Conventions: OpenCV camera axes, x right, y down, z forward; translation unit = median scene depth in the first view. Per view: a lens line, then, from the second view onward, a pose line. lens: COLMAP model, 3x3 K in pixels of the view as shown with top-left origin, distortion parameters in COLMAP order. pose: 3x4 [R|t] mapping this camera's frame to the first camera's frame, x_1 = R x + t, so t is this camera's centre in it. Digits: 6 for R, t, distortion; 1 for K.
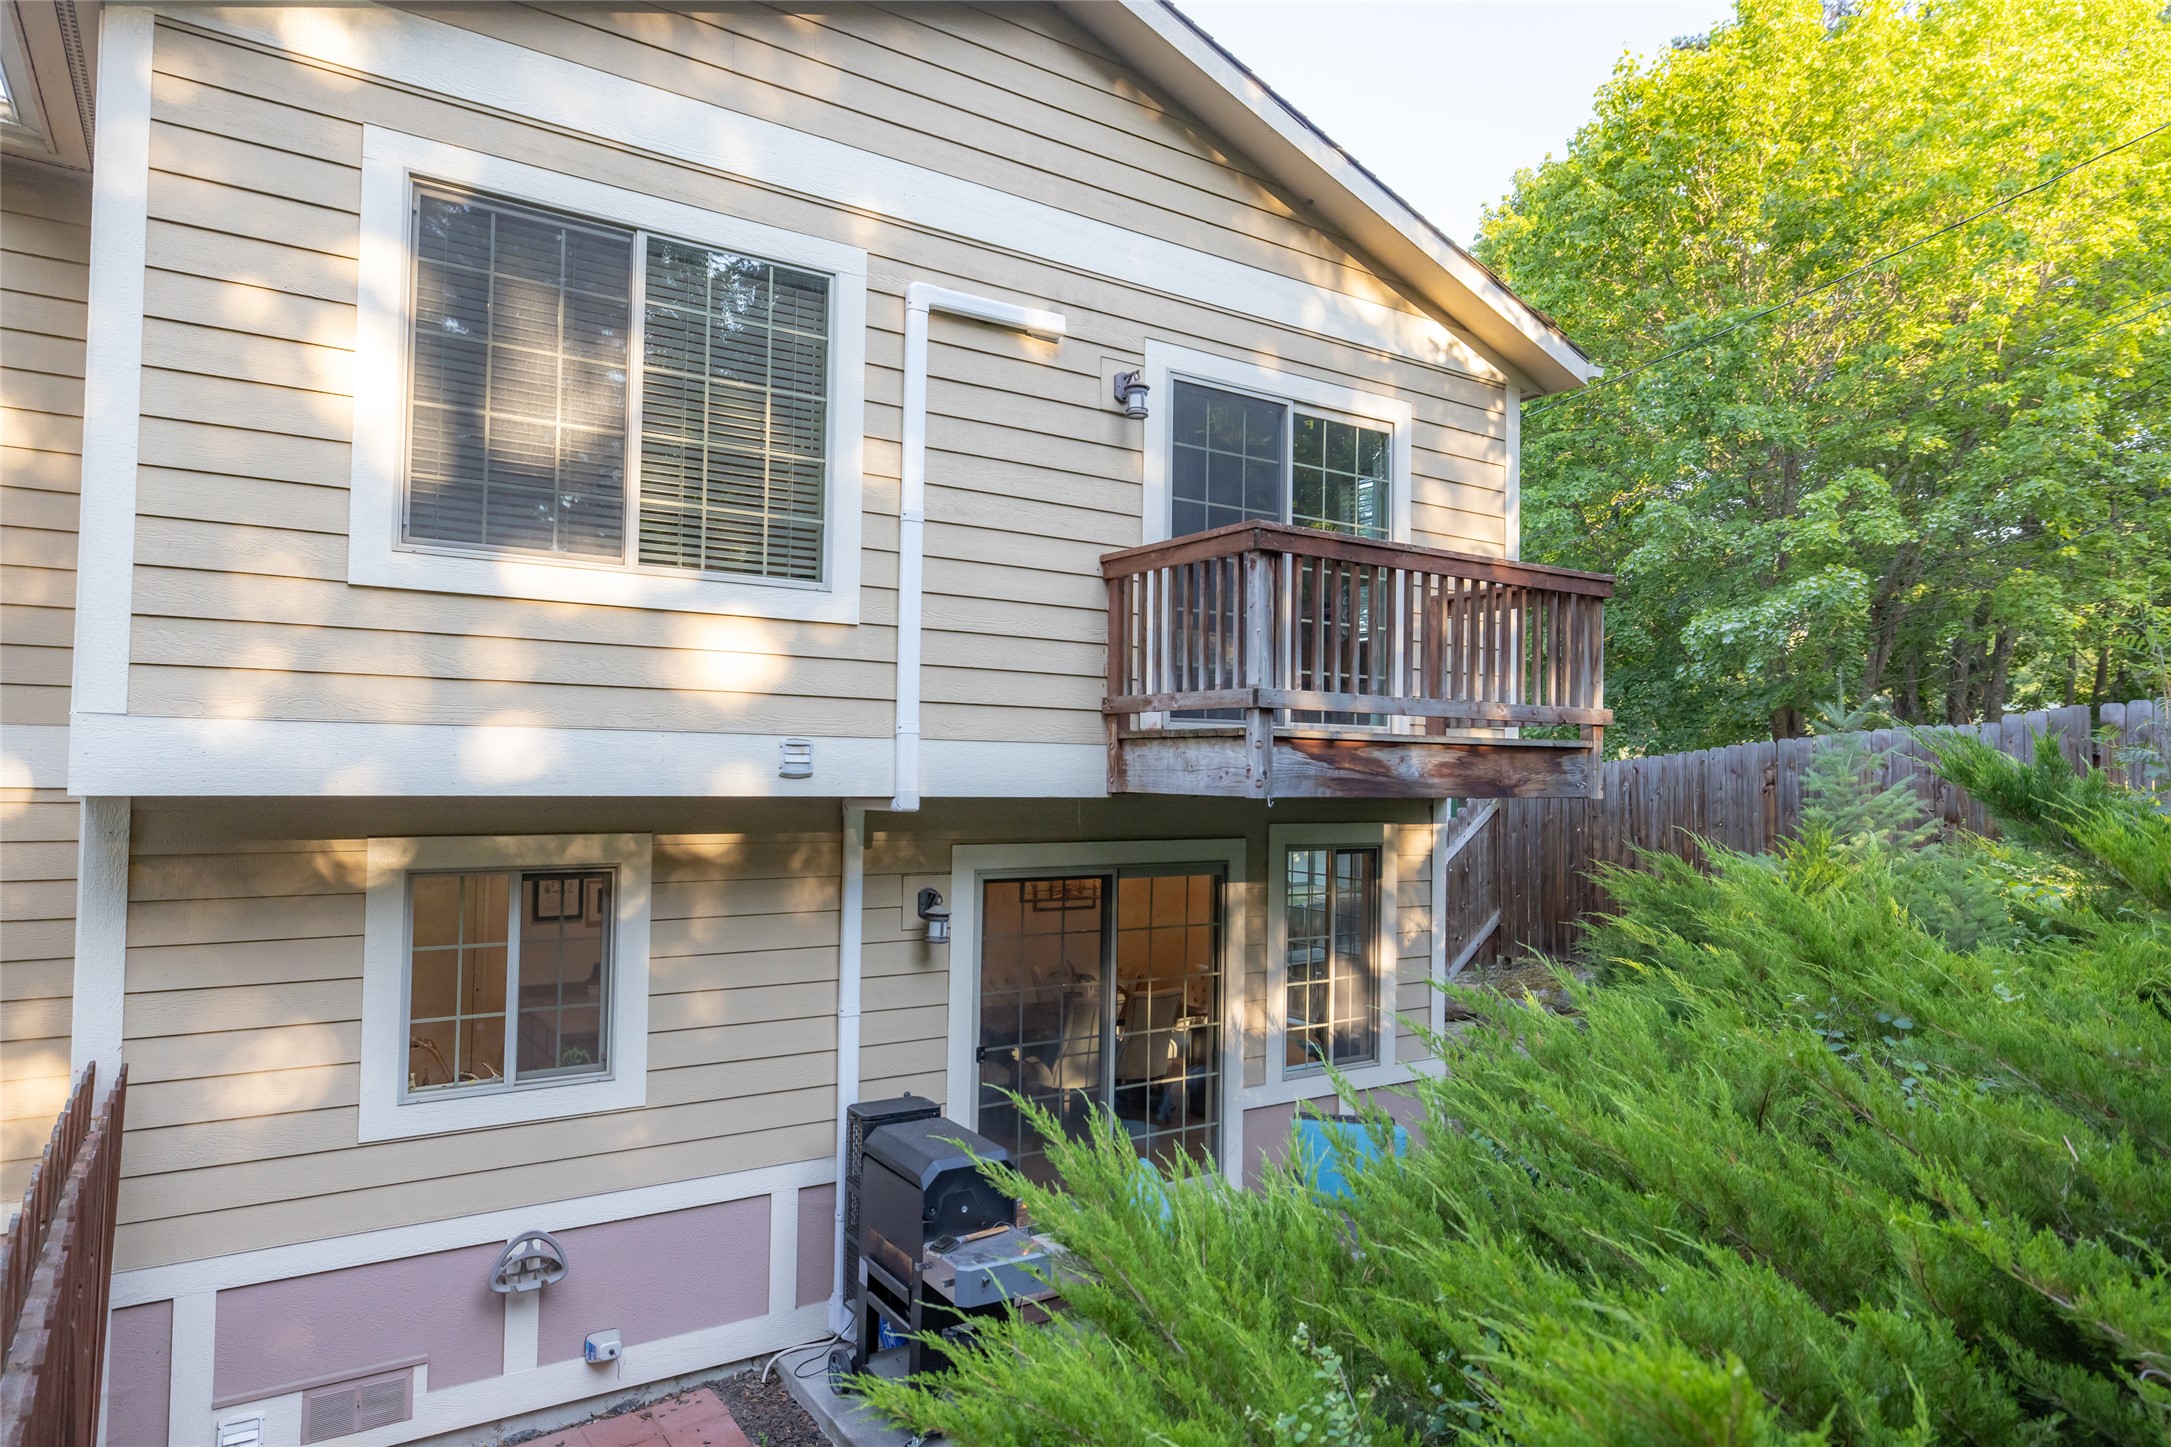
lens RADIAL K [[1304.5, 0, 1090.8], [0, 1304.5, 727.7], [0, 0, 1]] dist [0.000315, 0.000675]
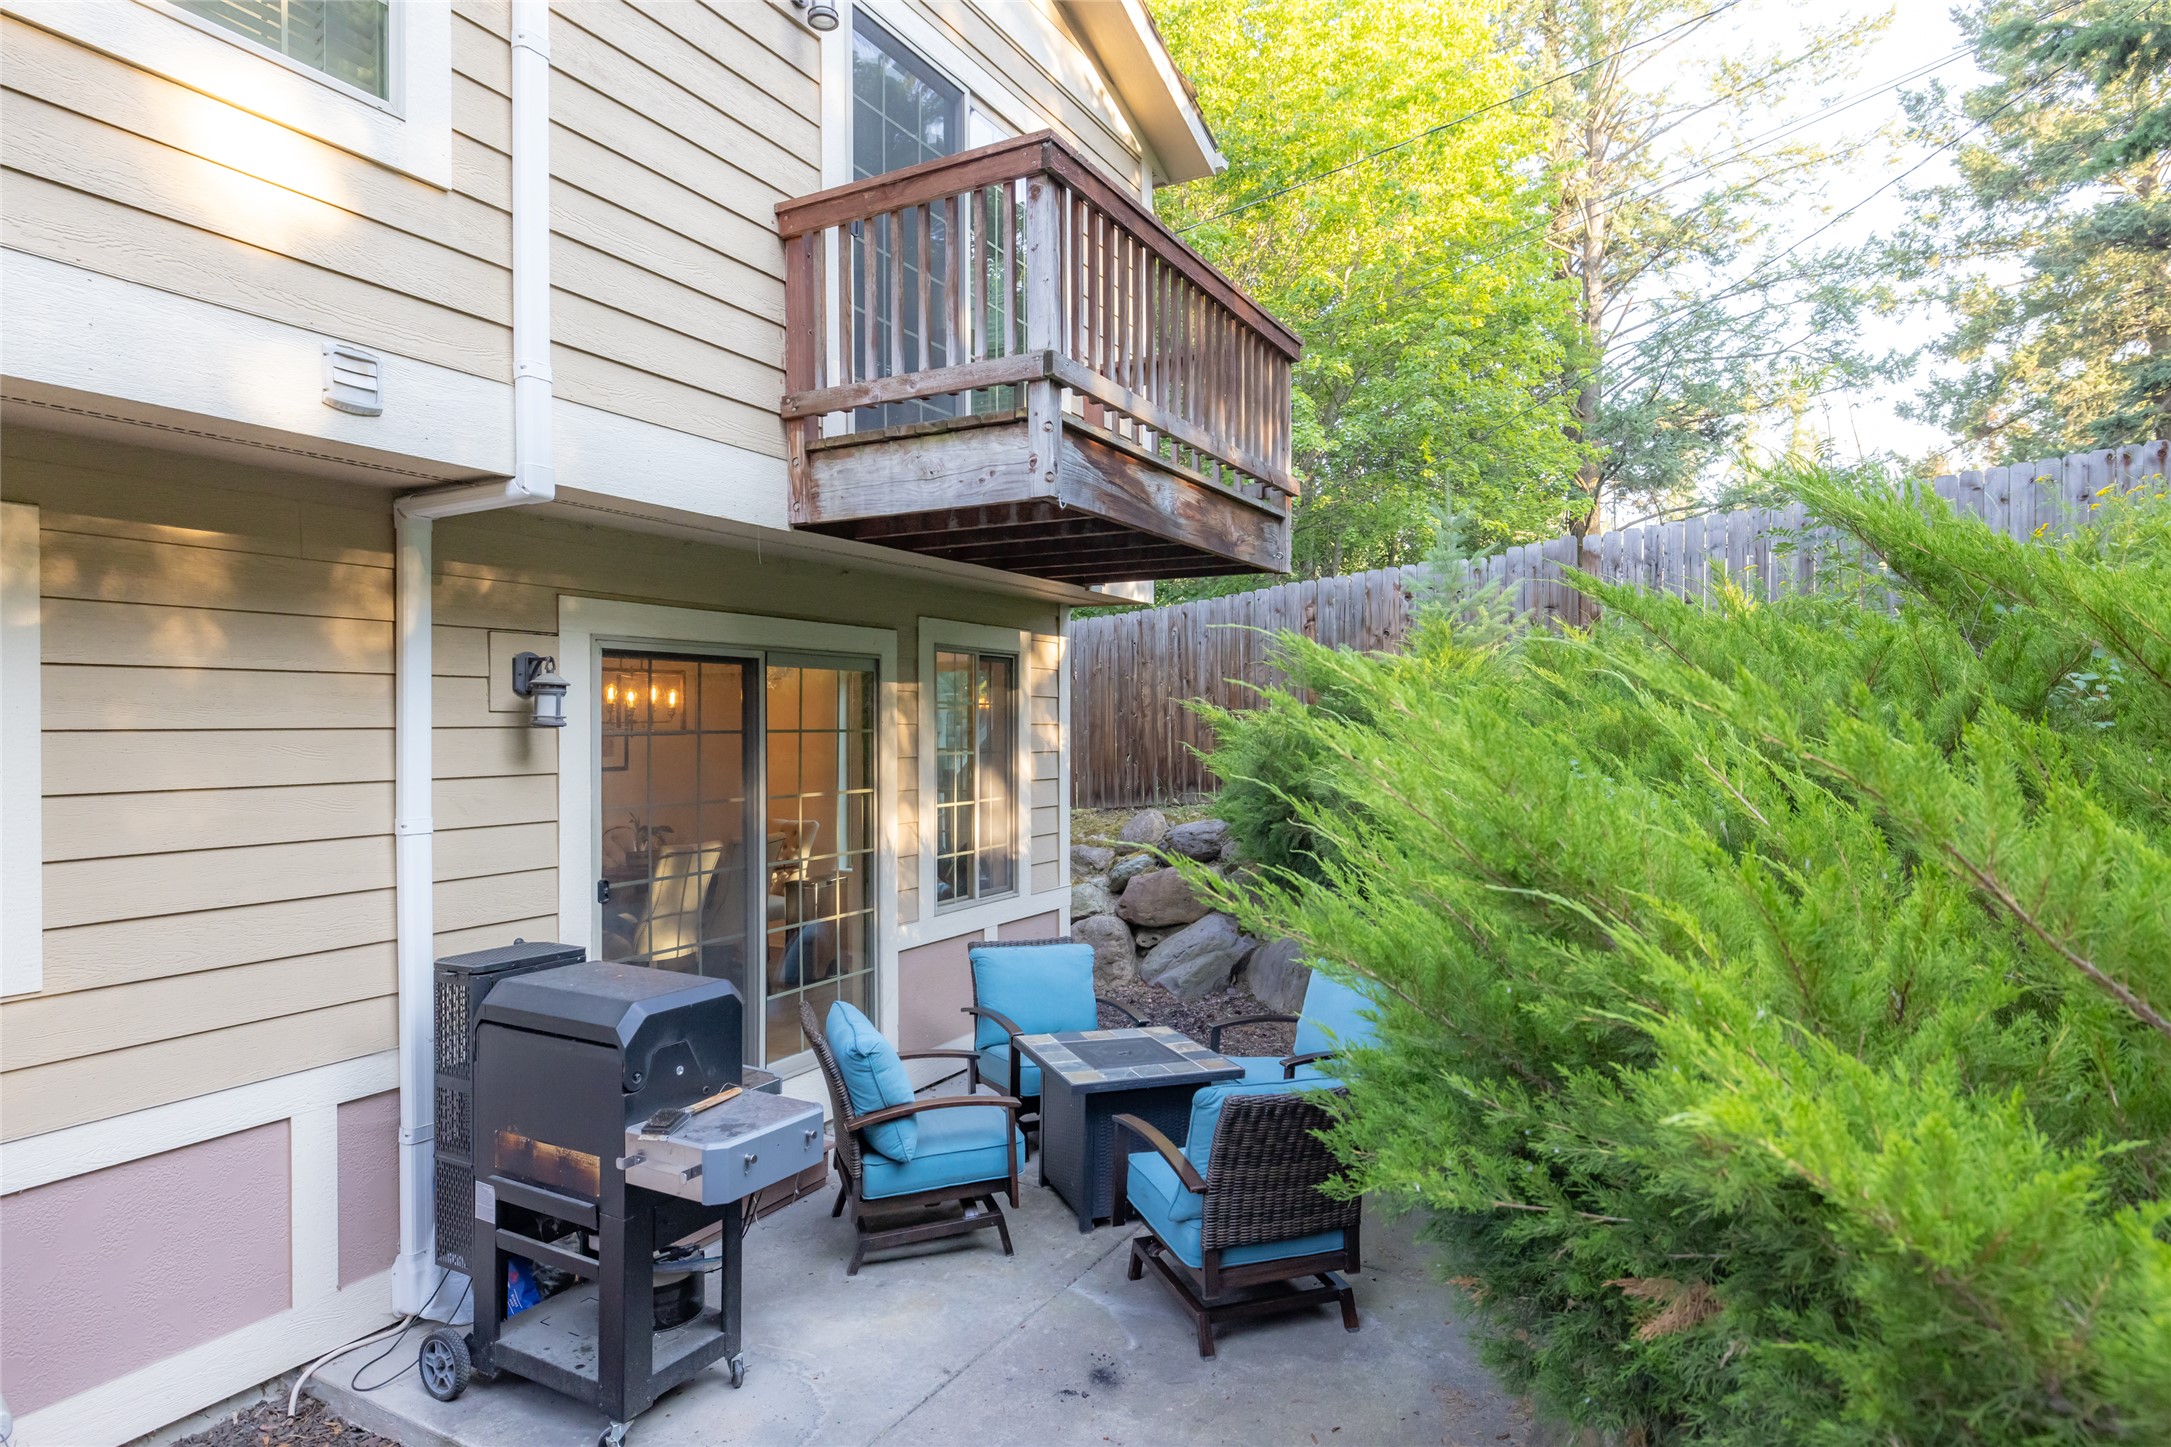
lens RADIAL K [[1222.8, 0, 1083.2], [0, 1222.8, 725.6], [0, 0, 1]] dist [0.001853, -0.000472]
pose [[0.888213, -0.019733, 0.459009, -0.161975], [0.003940, 0.999368, 0.035339, 0.140855], [-0.459416, -0.029580, 0.887729, 0.290938]]
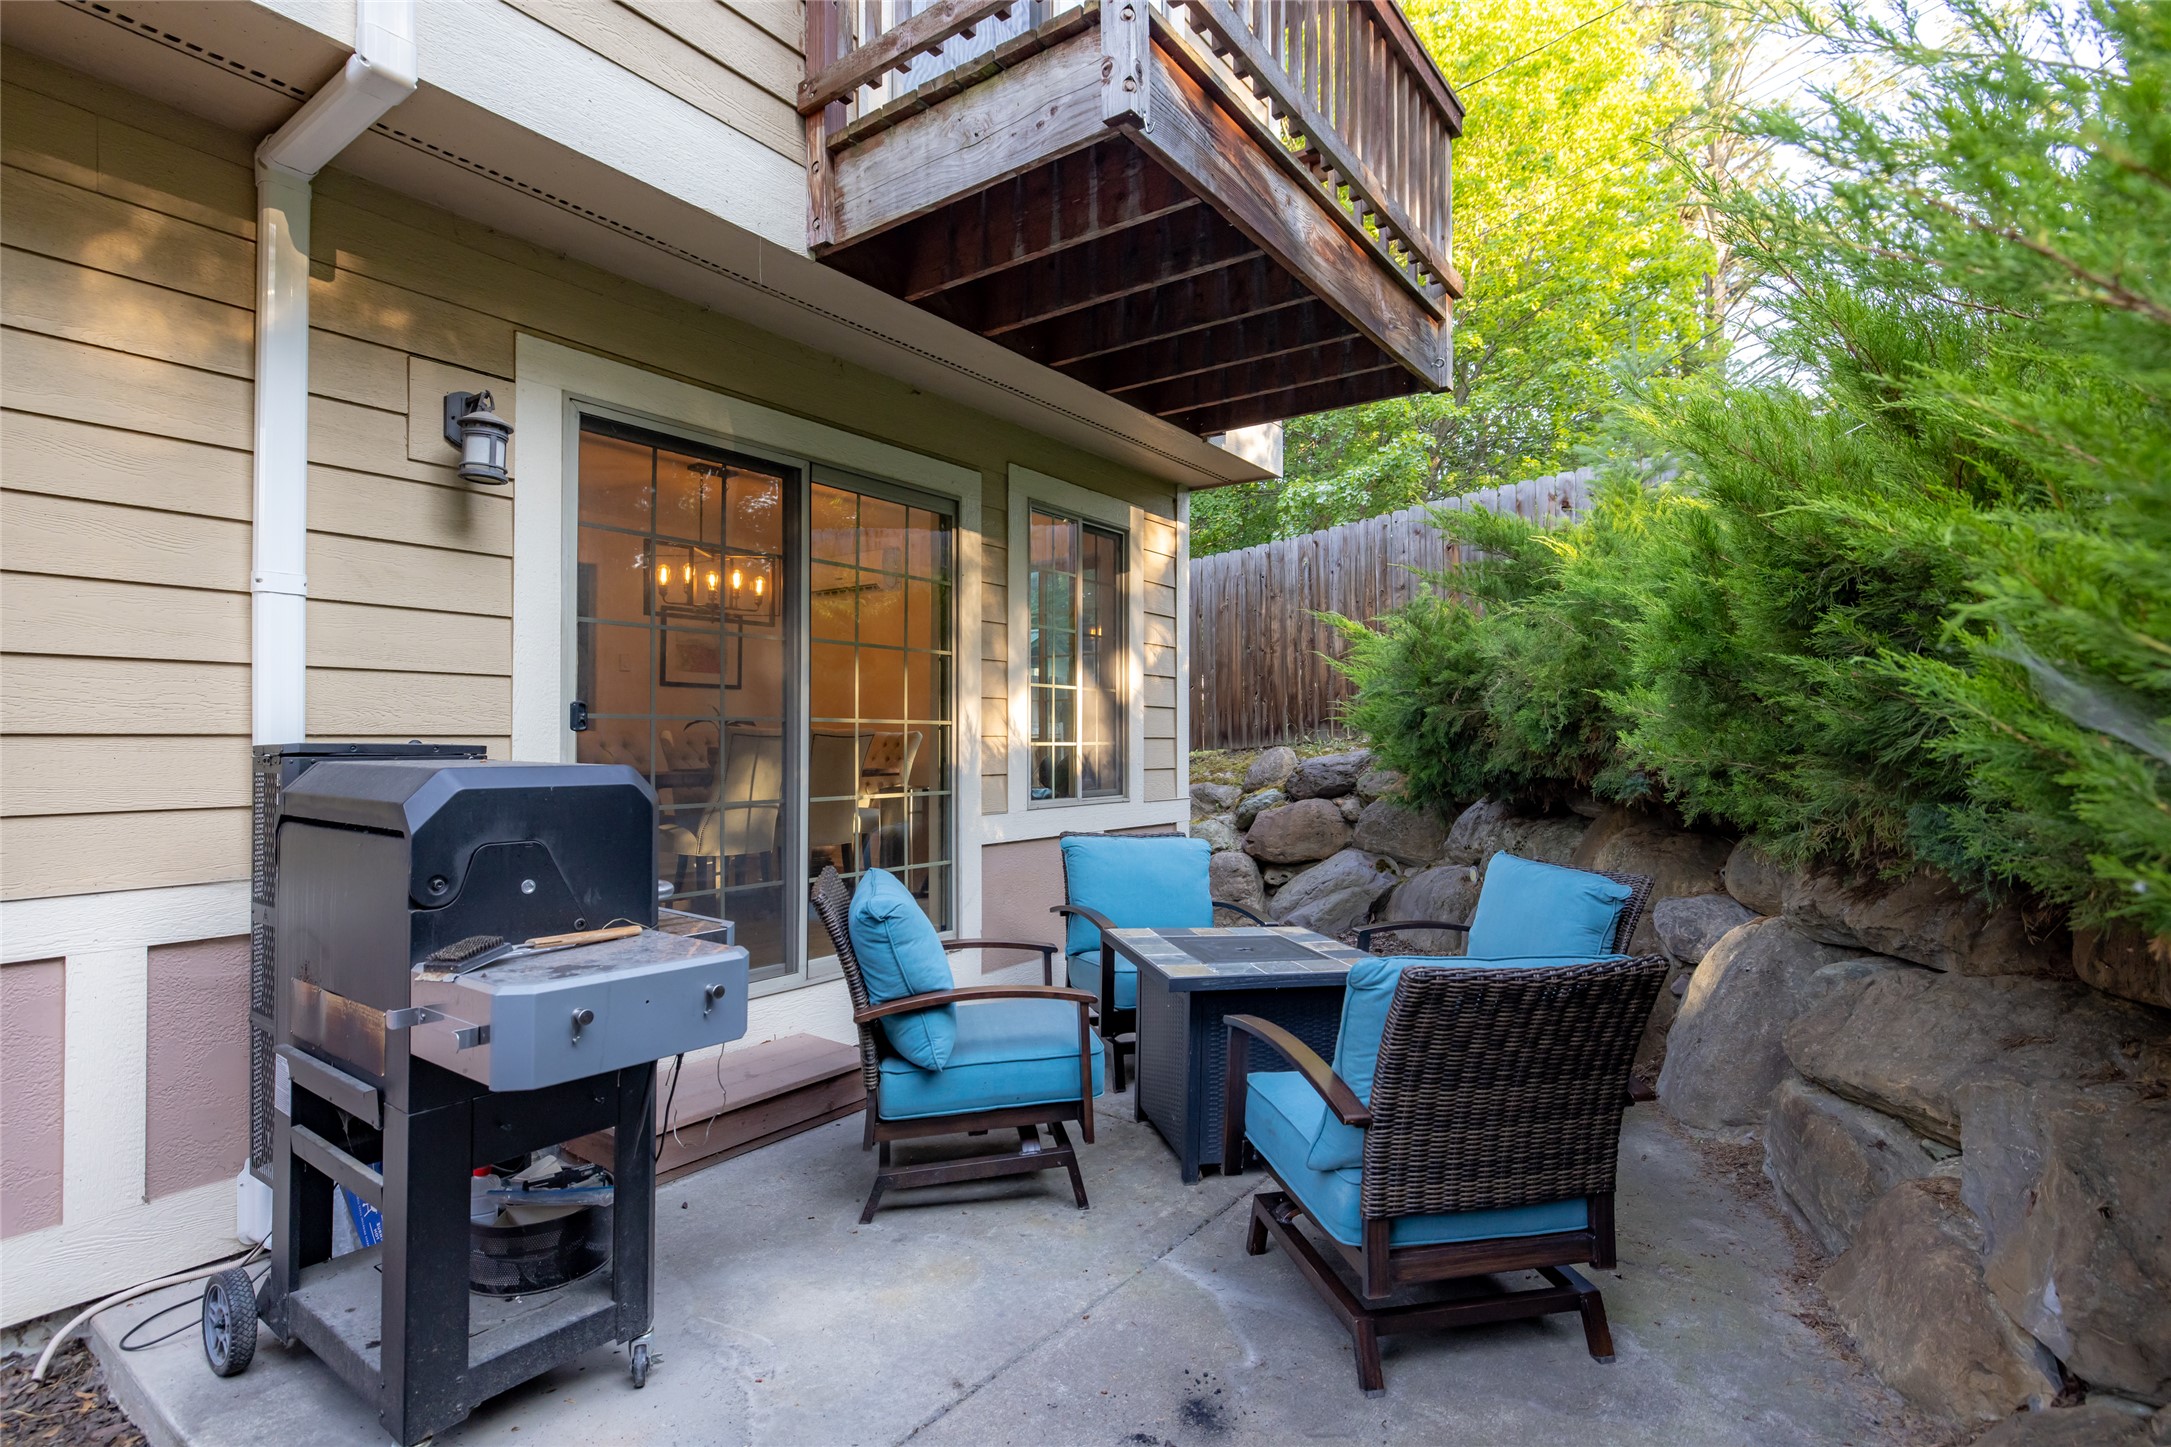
lens RADIAL K [[1058.3, 0, 1082.2], [0, 1058.3, 727.6], [0, 0, 1]] dist [-0.000668, 0.000476]
pose [[0.940244, -0.012855, 0.340258, -0.035953], [0.007144, 0.999812, 0.018031, 0.256283], [-0.340426, -0.014523, 0.940159, 0.504206]]
